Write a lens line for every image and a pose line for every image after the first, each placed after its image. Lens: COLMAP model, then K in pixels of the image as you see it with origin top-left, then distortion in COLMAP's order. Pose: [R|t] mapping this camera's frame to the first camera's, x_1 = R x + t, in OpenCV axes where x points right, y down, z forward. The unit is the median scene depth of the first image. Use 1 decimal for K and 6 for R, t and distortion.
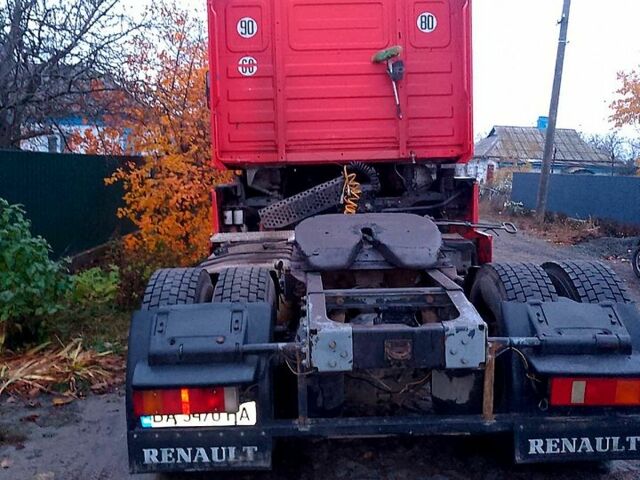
lens RADIAL K [[674.3, 0, 320.0], [0, 674.3, 240.0], [0, 0, 1]] dist [0.087538, -0.159464]
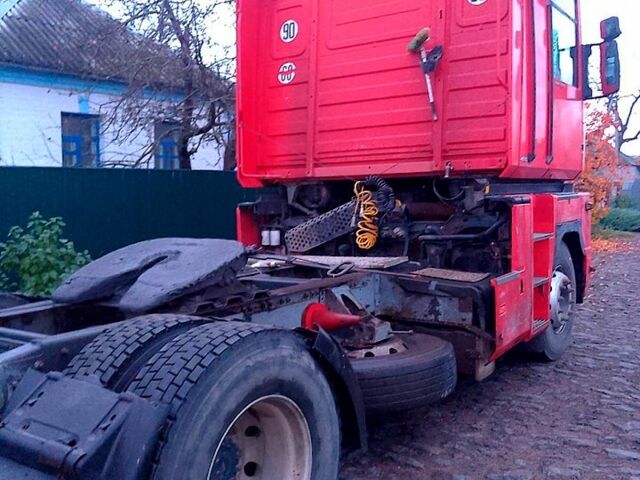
lens RADIAL K [[674.3, 0, 320.0], [0, 674.3, 240.0], [0, 0, 1]] dist [0.087538, -0.159464]
pose [[0.812294, 0.044936, -0.581515, 0.469501], [-0.054545, 0.998511, 0.000967, -0.035559], [0.580692, 0.030933, 0.813535, 0.291544]]
